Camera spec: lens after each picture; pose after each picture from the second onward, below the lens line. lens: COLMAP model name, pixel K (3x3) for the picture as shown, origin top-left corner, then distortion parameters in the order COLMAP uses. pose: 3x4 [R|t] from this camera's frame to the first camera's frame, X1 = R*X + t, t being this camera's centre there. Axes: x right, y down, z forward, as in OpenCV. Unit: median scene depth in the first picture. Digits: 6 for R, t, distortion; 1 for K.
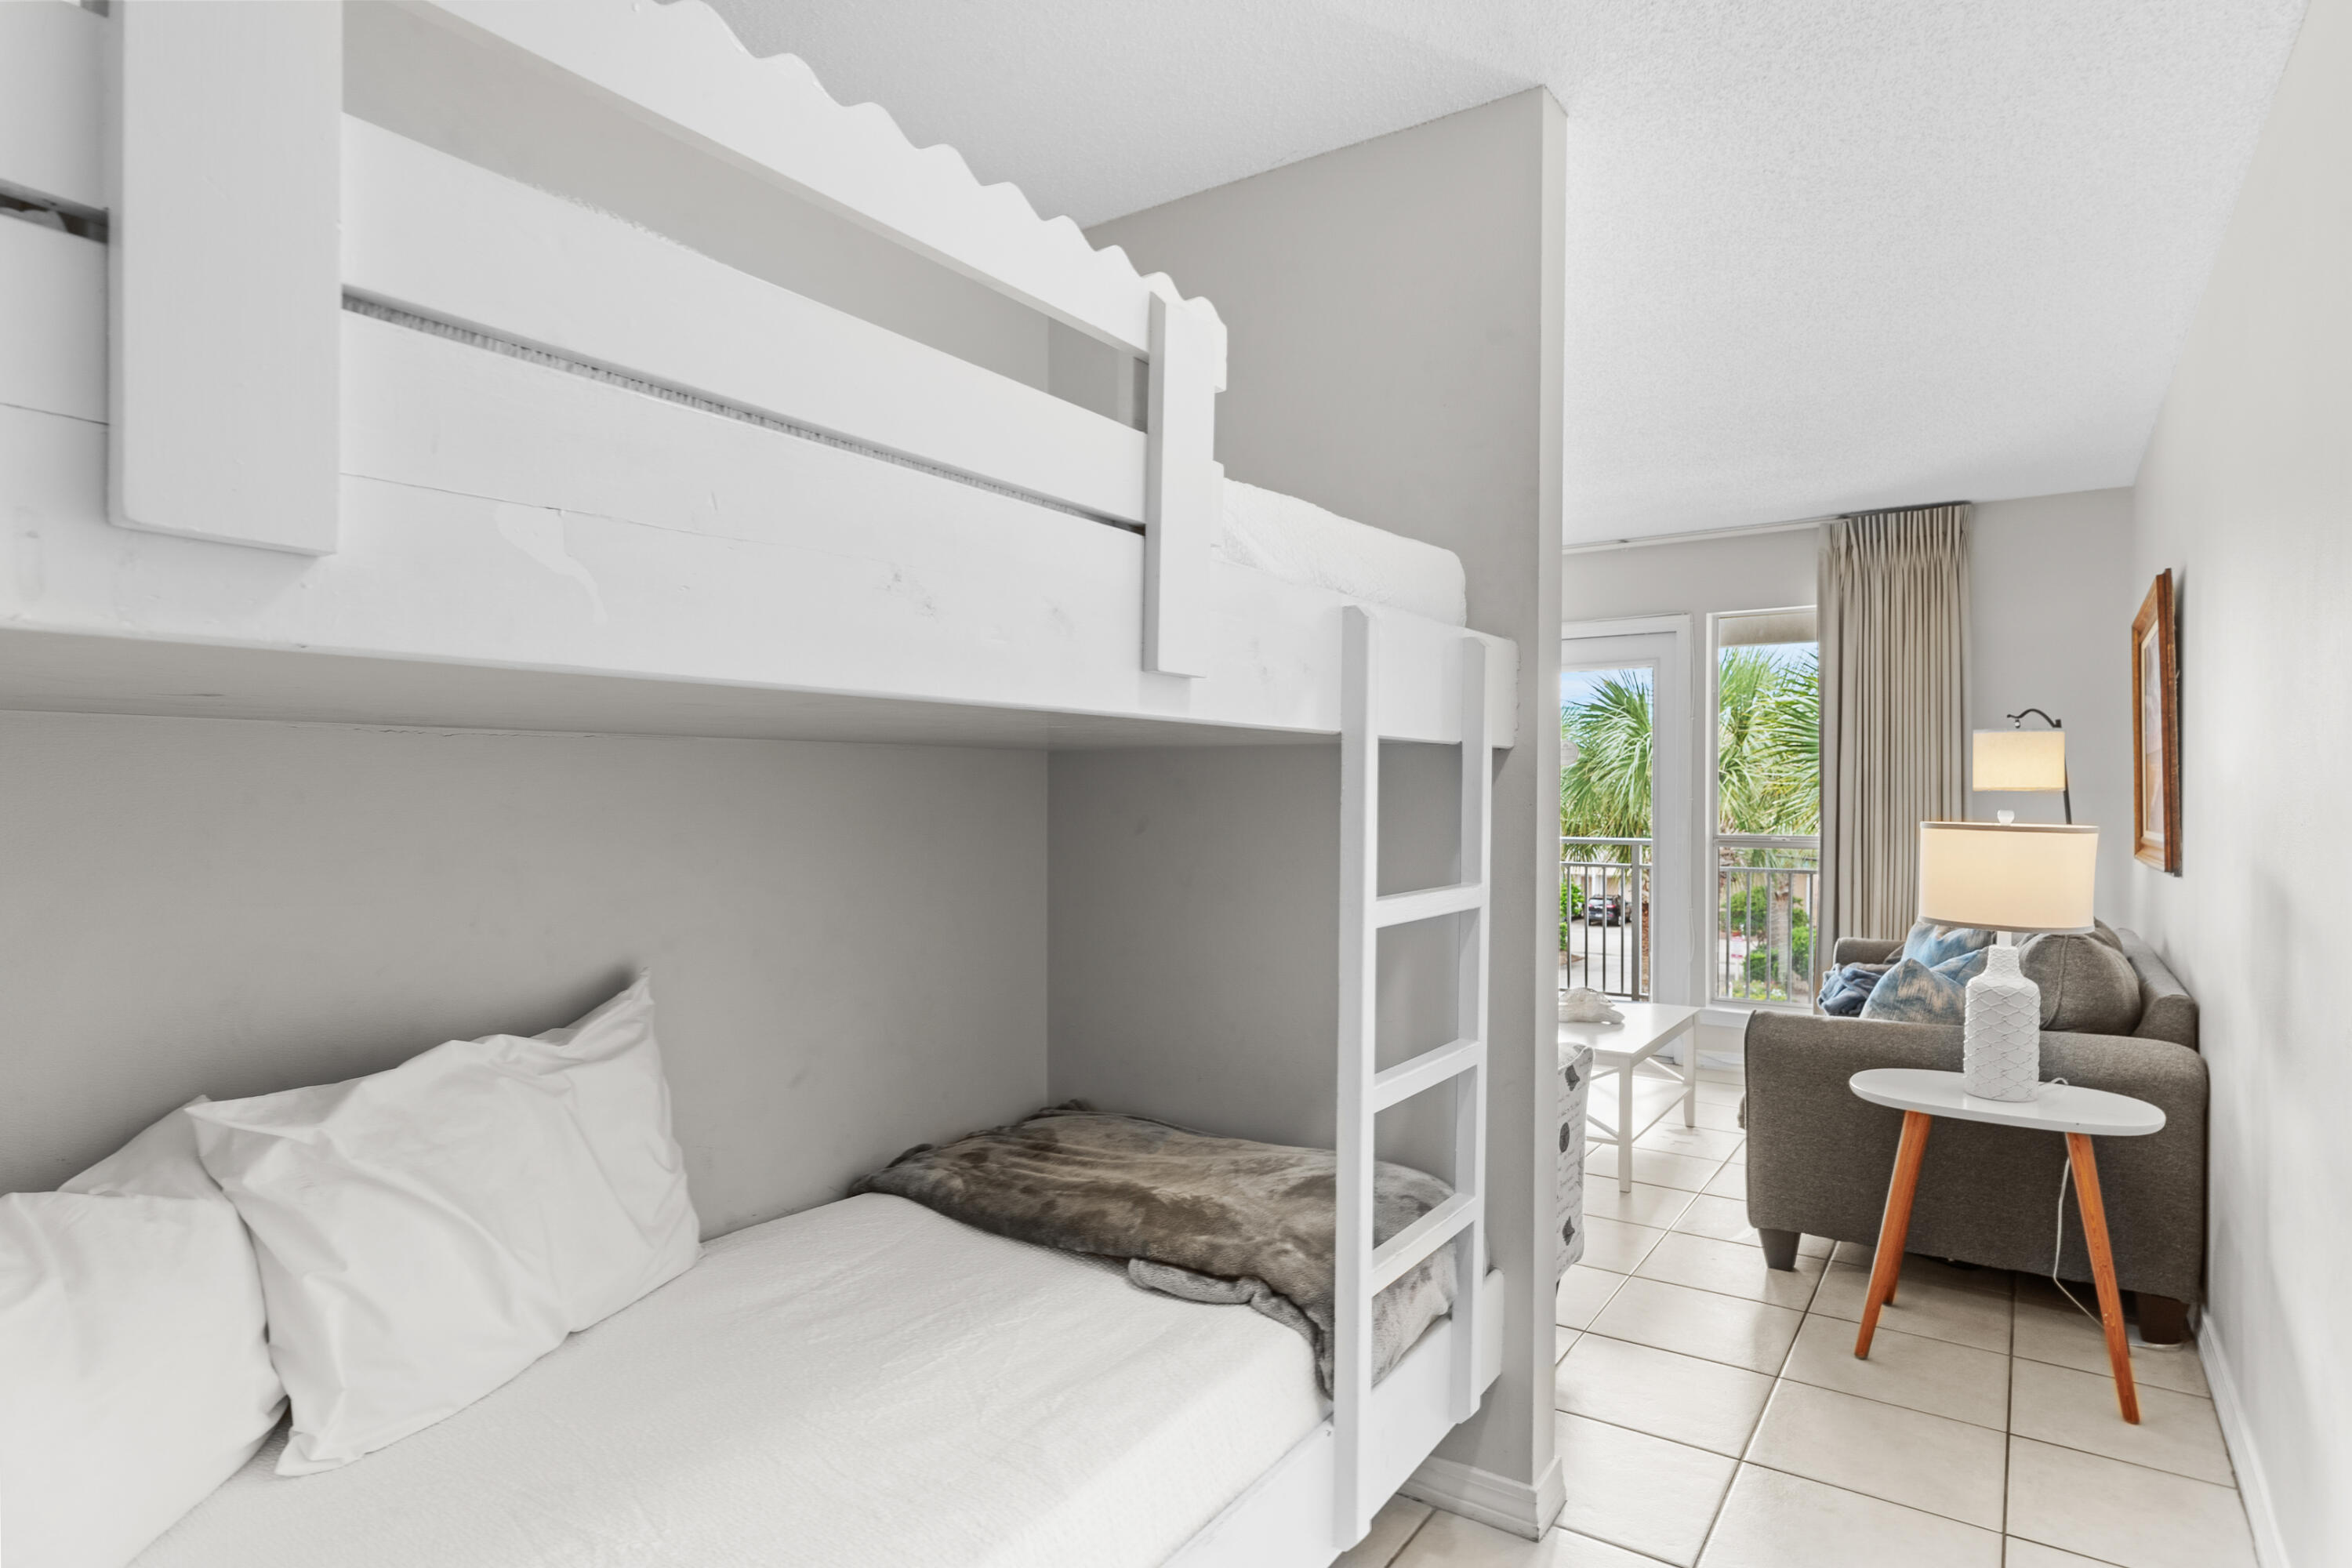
lens RADIAL K [[1284.8, 0, 1145.7], [0, 1284.8, 790.2], [0, 0, 1]] dist [-0.001838, -0.001629]
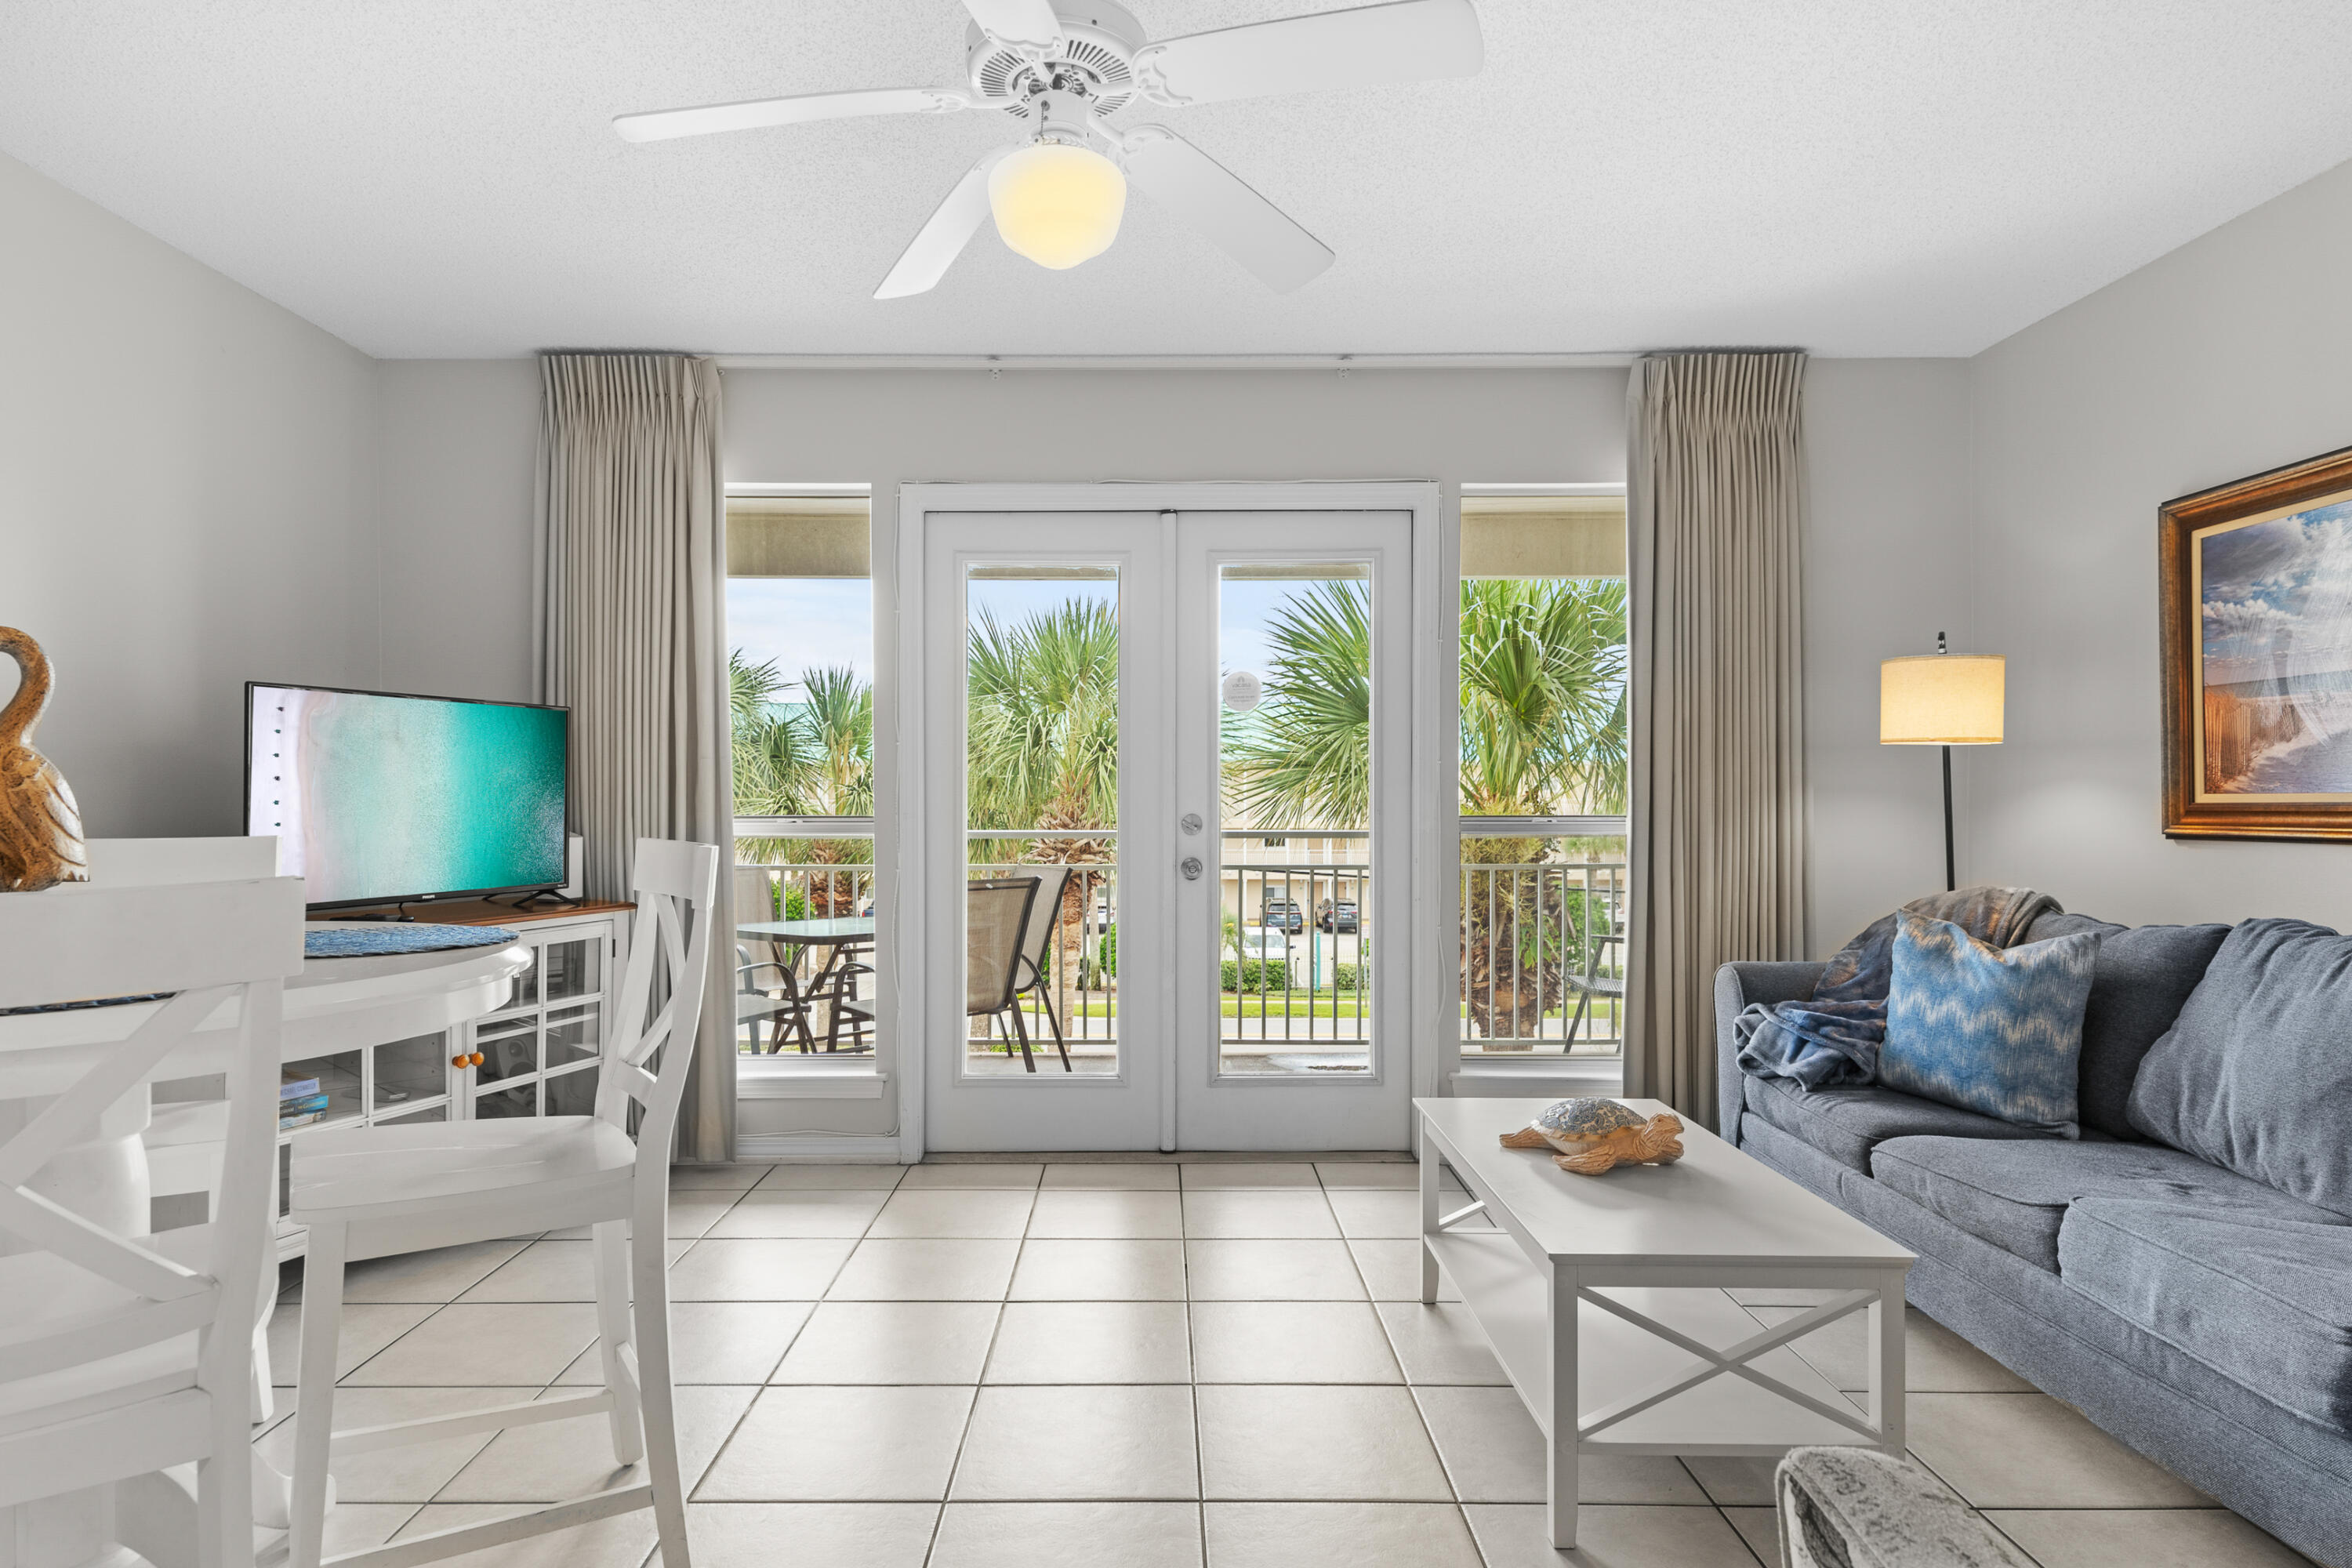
lens RADIAL K [[1284.8, 0, 1168.3], [0, 1284.8, 808.8], [0, 0, 1]] dist [-0.001838, -0.001629]
pose [[0.832298, -0.005599, 0.554300, -0.074129], [0.000129, 0.999951, 0.009908, 0.030155], [-0.554328, -0.008175, 0.832258, 0.640590]]
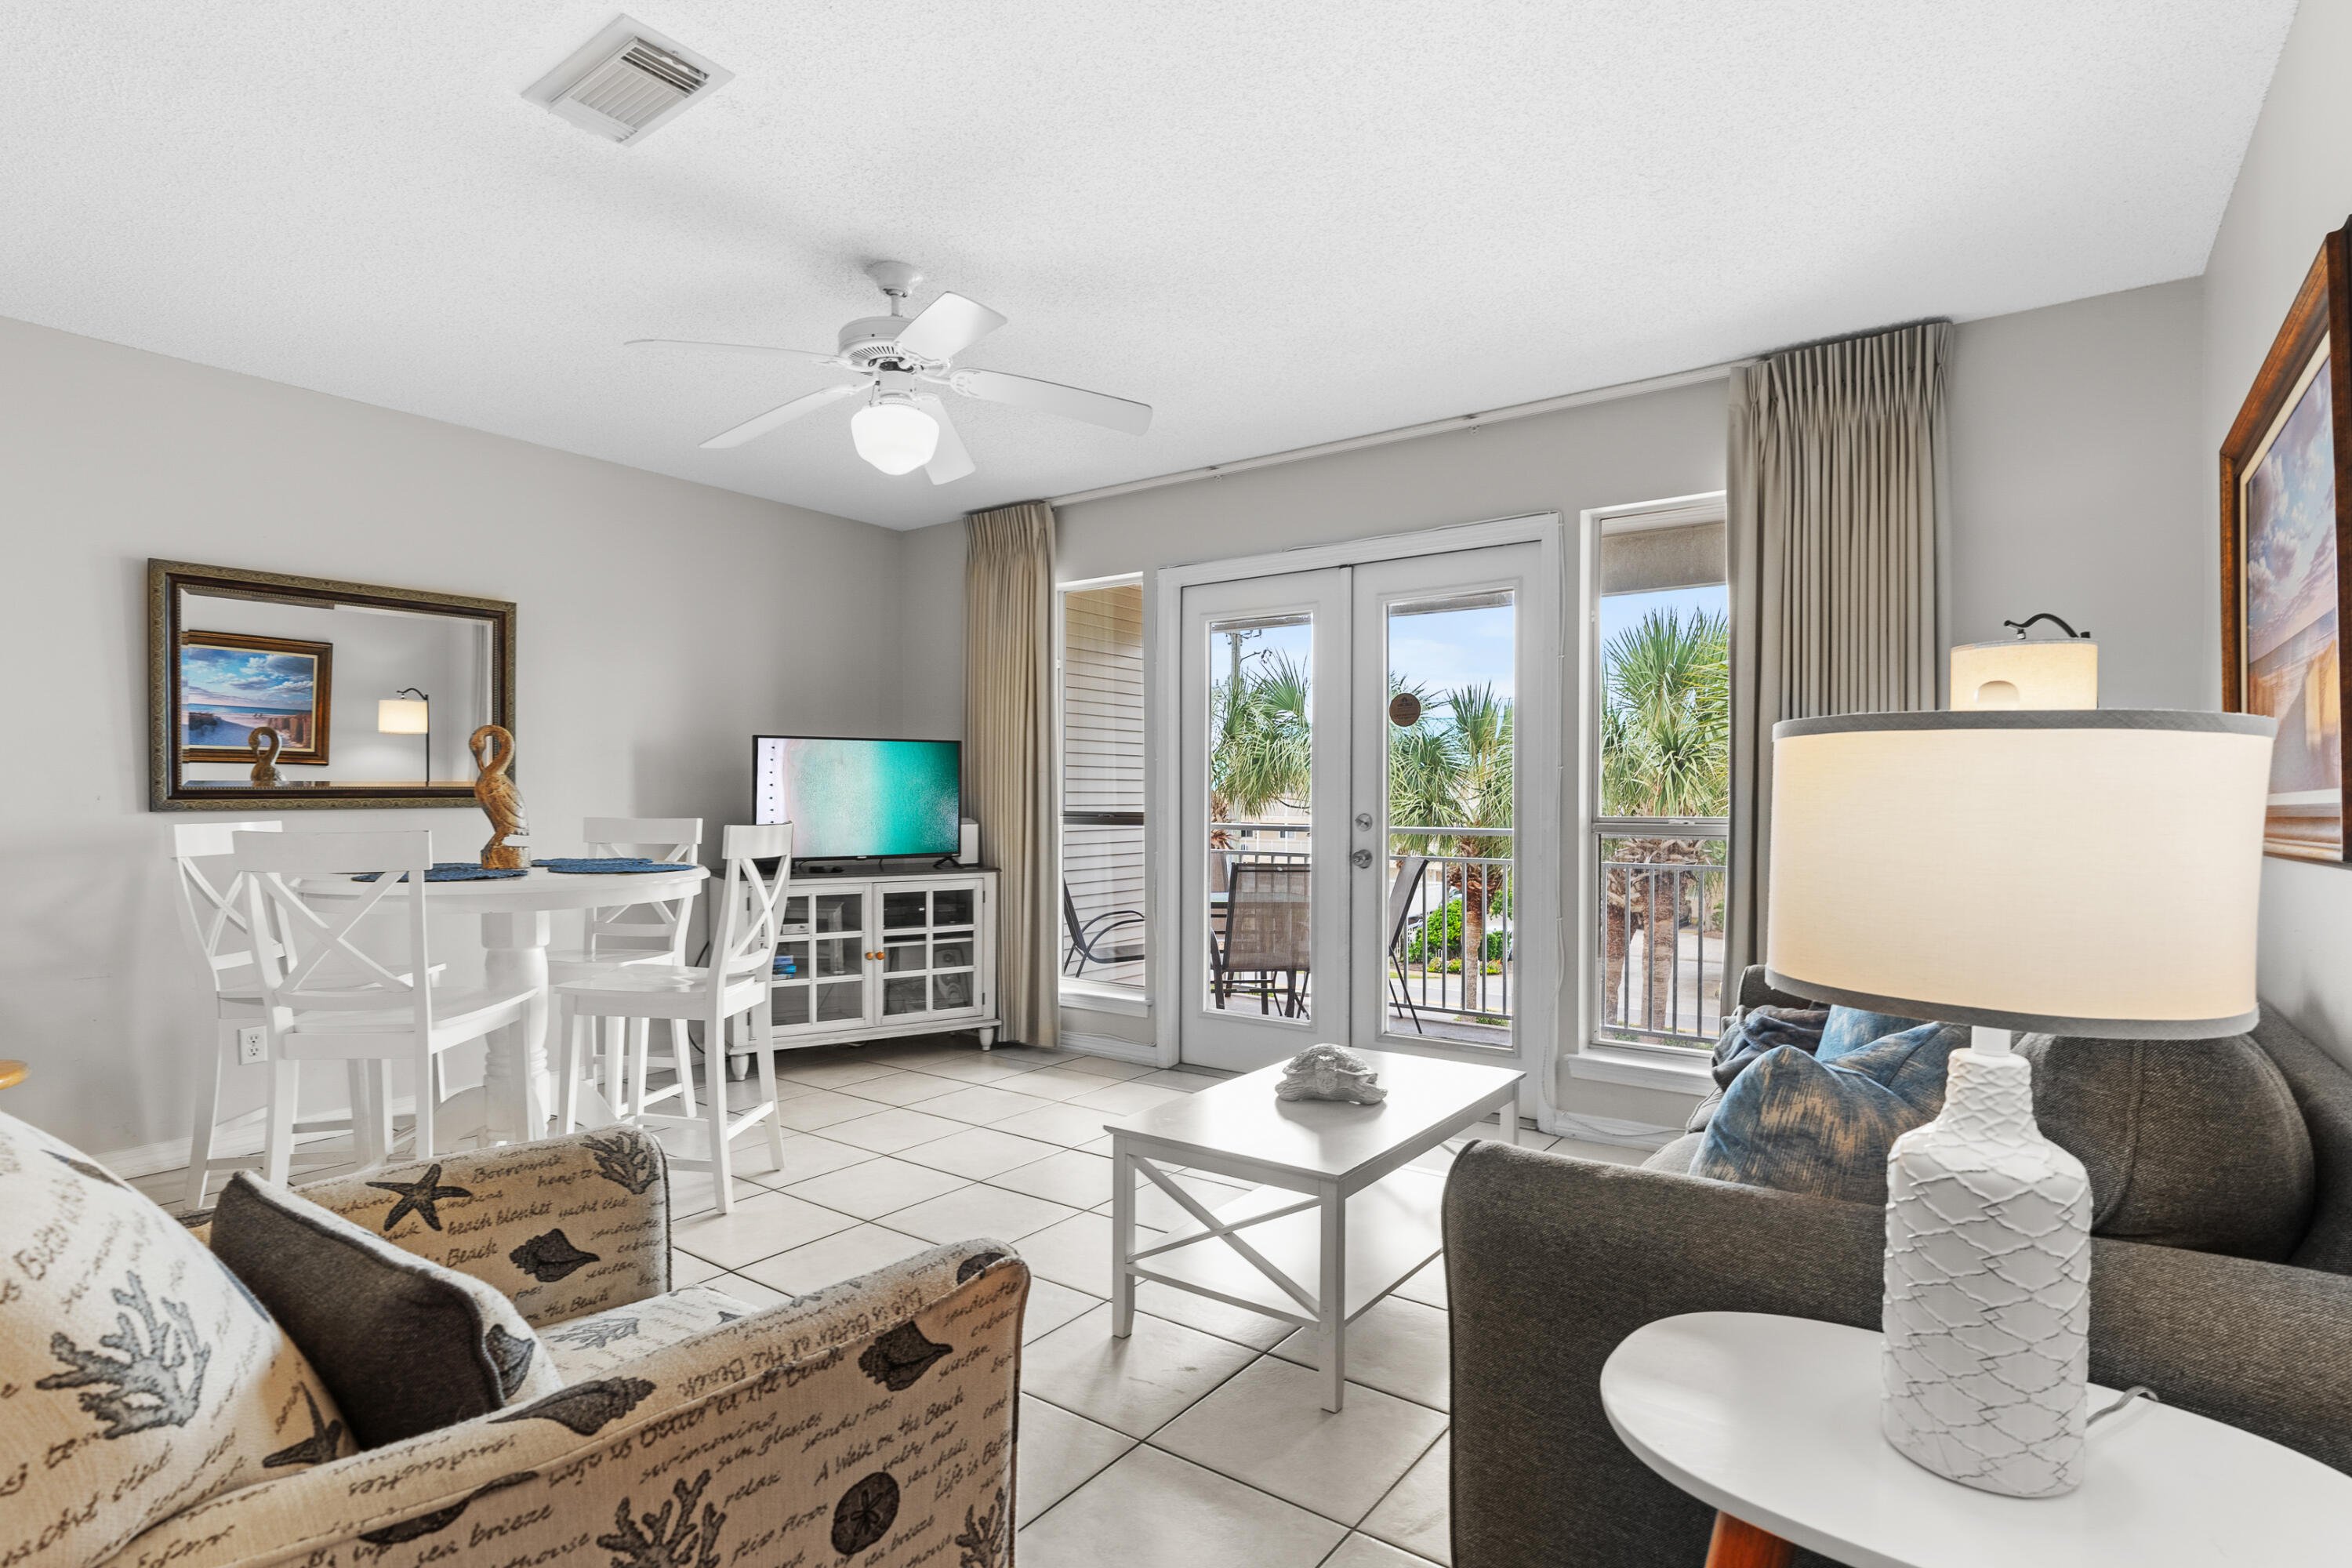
lens RADIAL K [[1156.5, 0, 1177.1], [0, 1156.5, 796.2], [0, 0, 1]] dist [0.003057, -0.000447]
pose [[0.999520, 0.002210, -0.030911, 0.276994], [-0.002252, 0.999997, -0.001302, 0.029895], [0.030908, 0.001371, 0.999521, 0.410122]]
